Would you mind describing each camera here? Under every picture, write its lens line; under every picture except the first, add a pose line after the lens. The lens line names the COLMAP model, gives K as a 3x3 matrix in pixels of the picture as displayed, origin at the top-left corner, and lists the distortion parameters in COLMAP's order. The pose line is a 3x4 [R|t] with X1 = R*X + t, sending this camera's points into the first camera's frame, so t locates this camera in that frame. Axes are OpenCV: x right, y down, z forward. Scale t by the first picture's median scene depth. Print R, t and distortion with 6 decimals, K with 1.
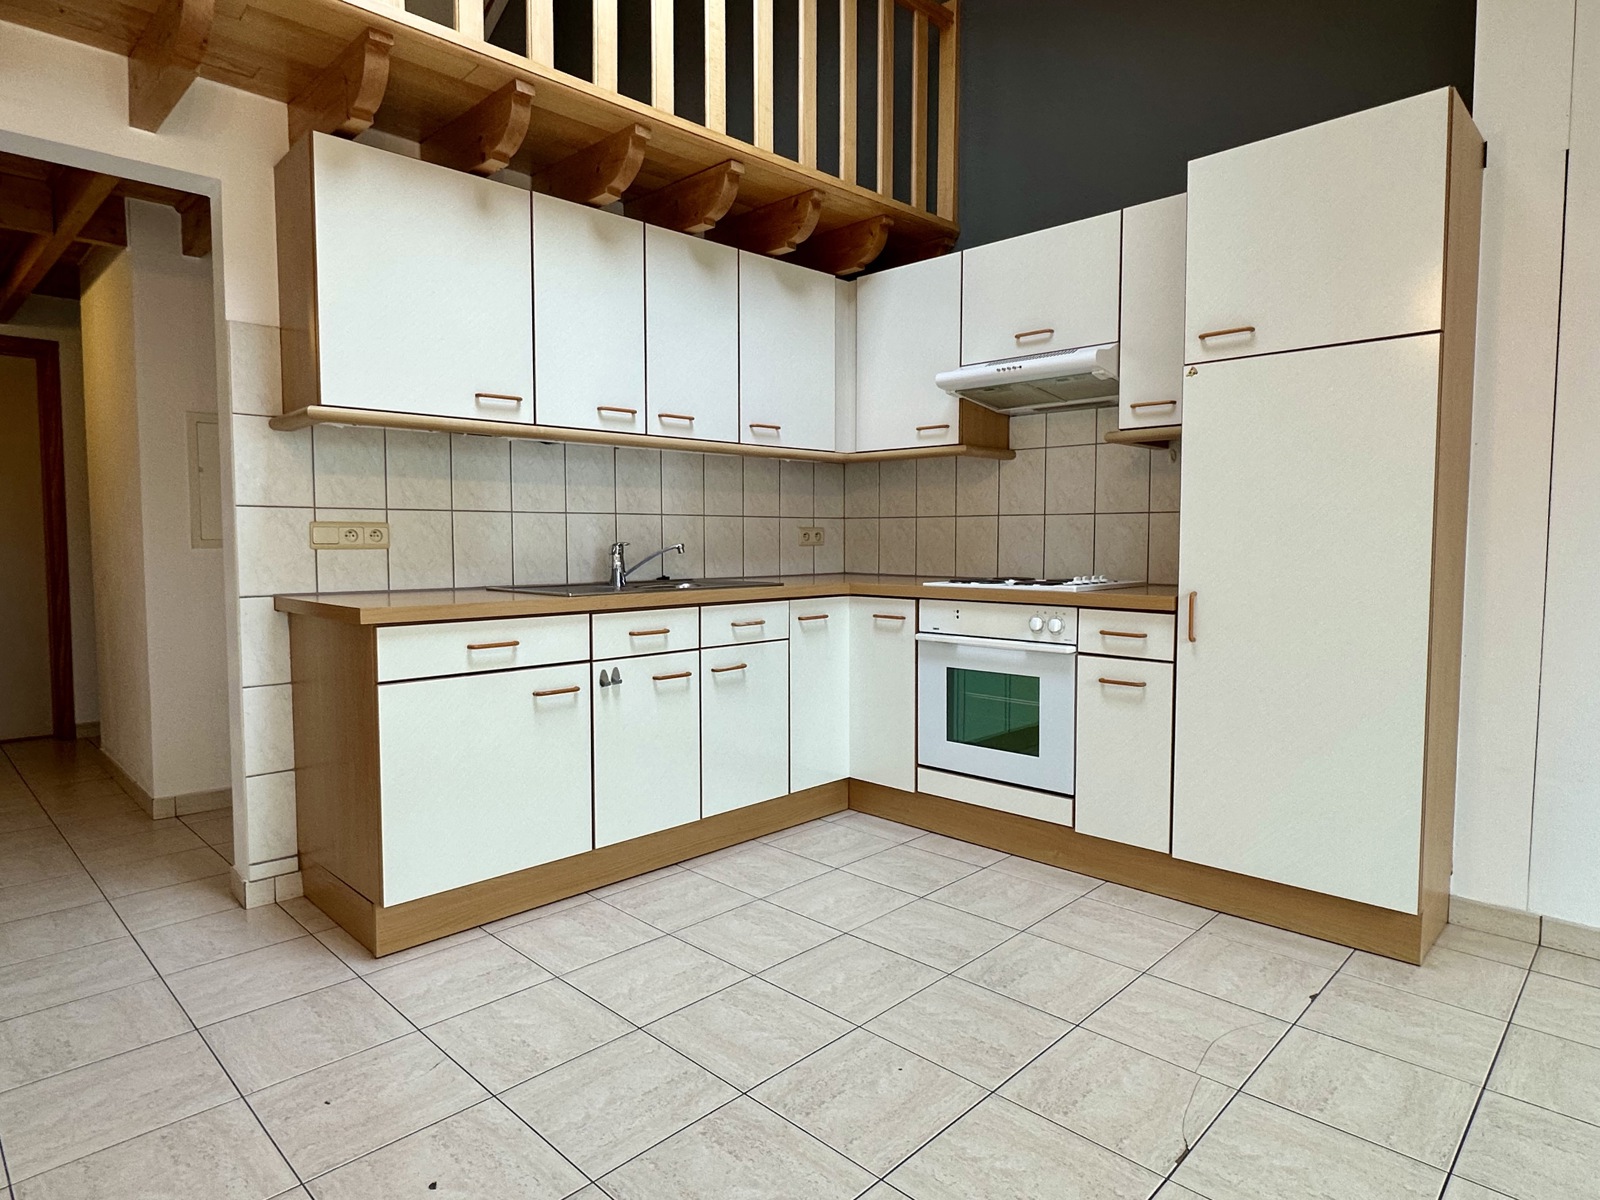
lens RADIAL K [[912.0, 0, 802.2], [0, 912.0, 590.2], [0, 0, 1]] dist [-0.006847, 0.003187]
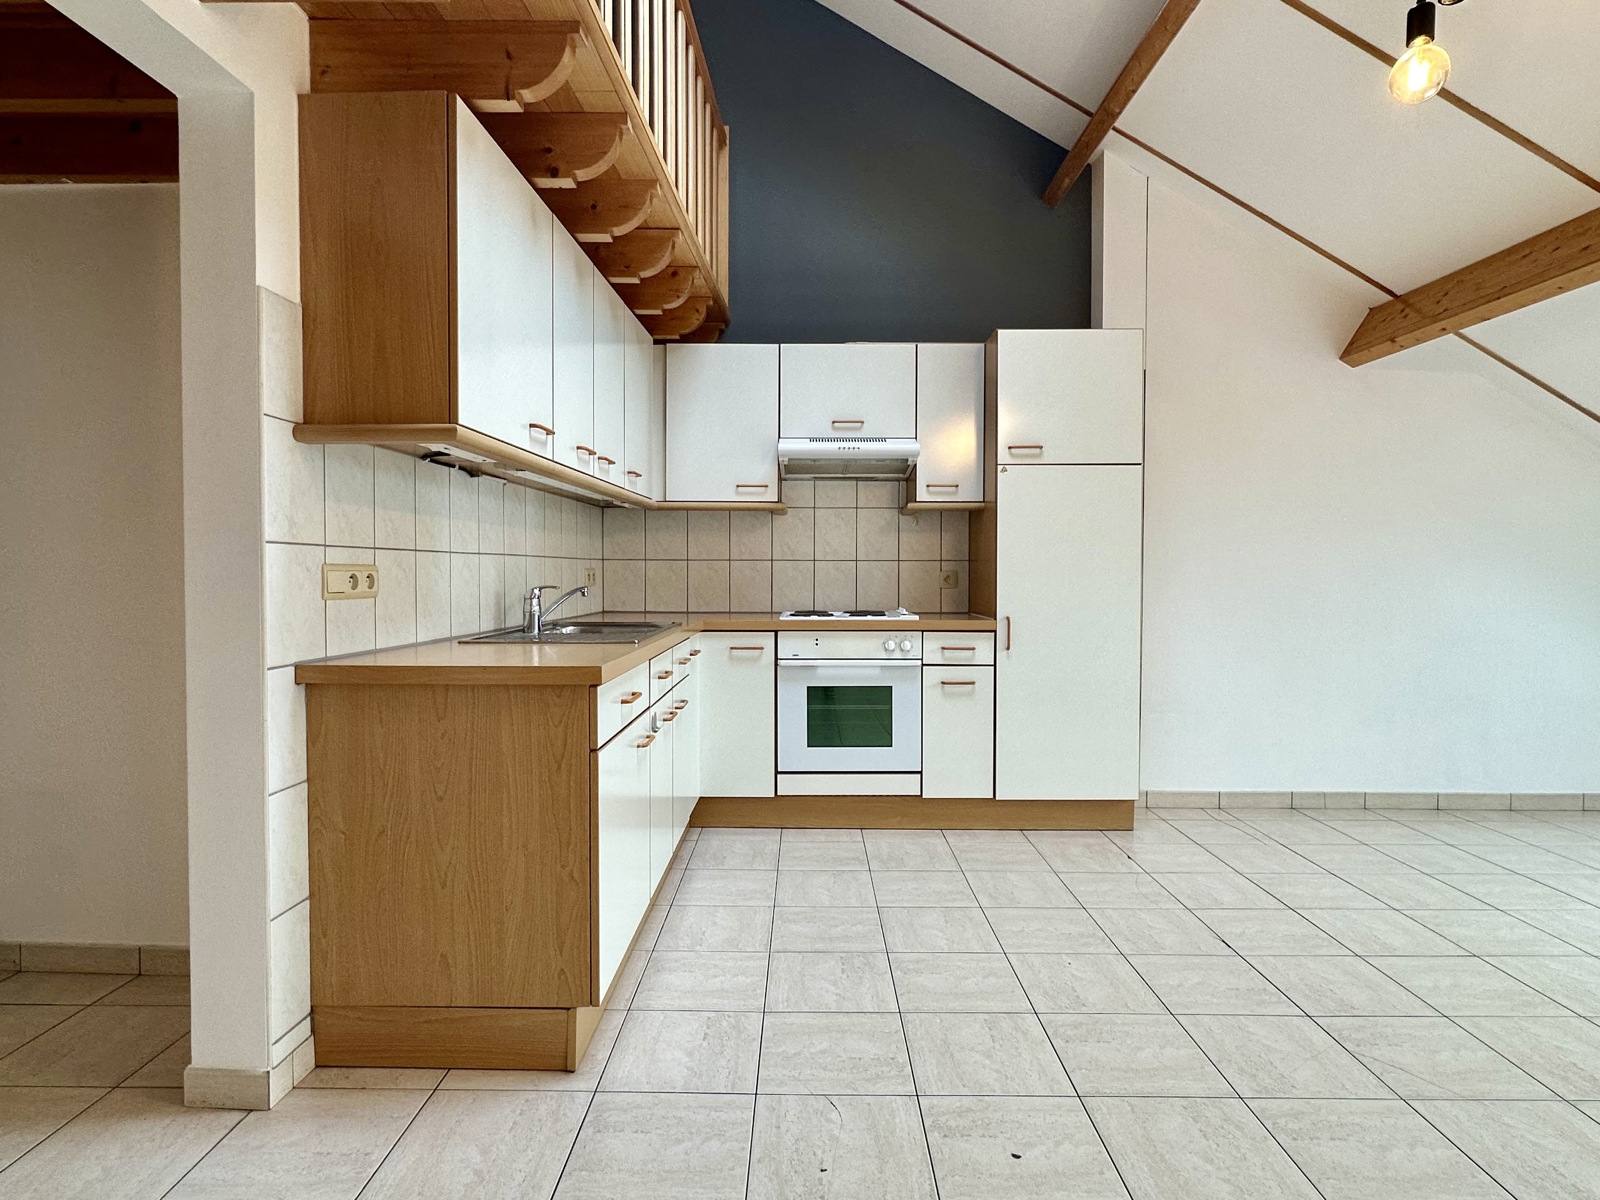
lens RADIAL K [[845.9, 0, 807.8], [0, 845.9, 589.8], [0, 0, 1]] dist [-0.001788, -0.000731]
pose [[0.725845, -0.011782, 0.687757, -0.856005], [0.036113, 0.999127, -0.020996, -0.028065], [-0.686909, 0.040077, 0.725637, 0.247051]]
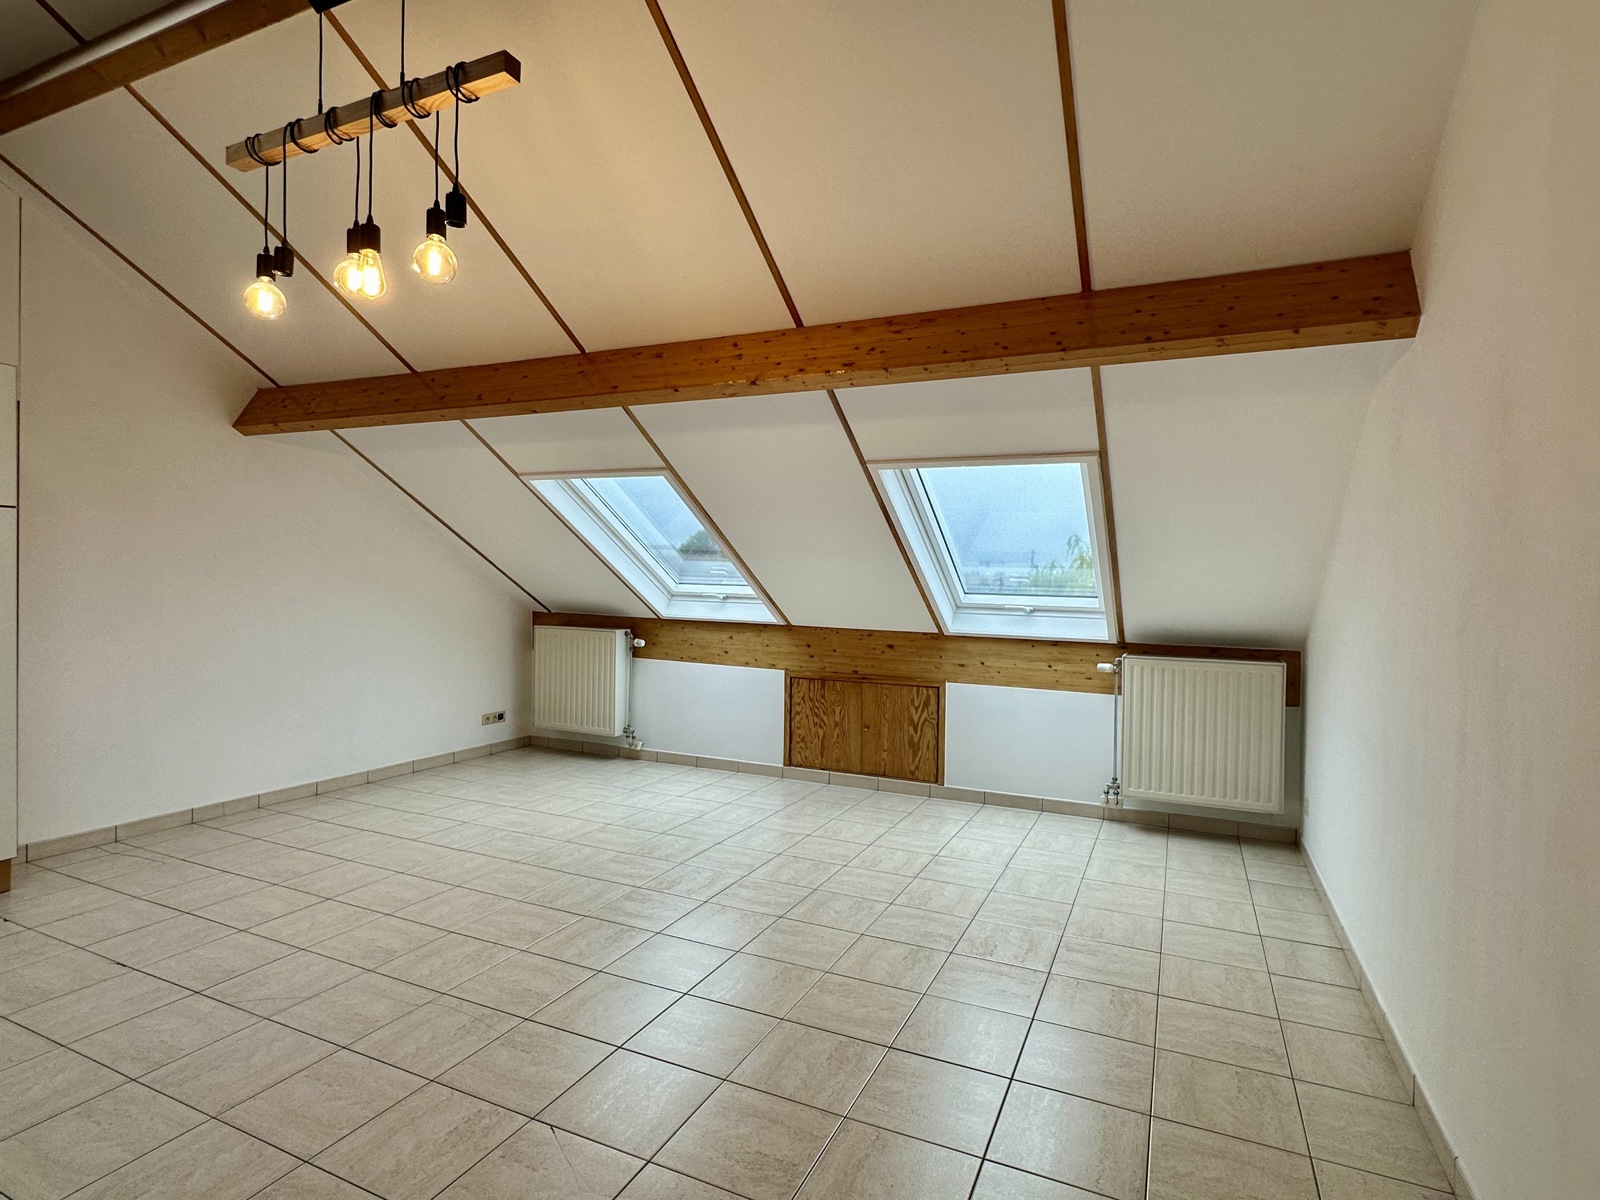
lens RADIAL K [[845.9, 0, 814.0], [0, 845.9, 593.4], [0, 0, 1]] dist [-0.001788, -0.000731]
pose [[-0.320613, -0.027676, 0.946806, -1.174141], [0.033251, 0.998628, 0.040451, -0.124327], [-0.946626, 0.044452, -0.319253, 0.106974]]
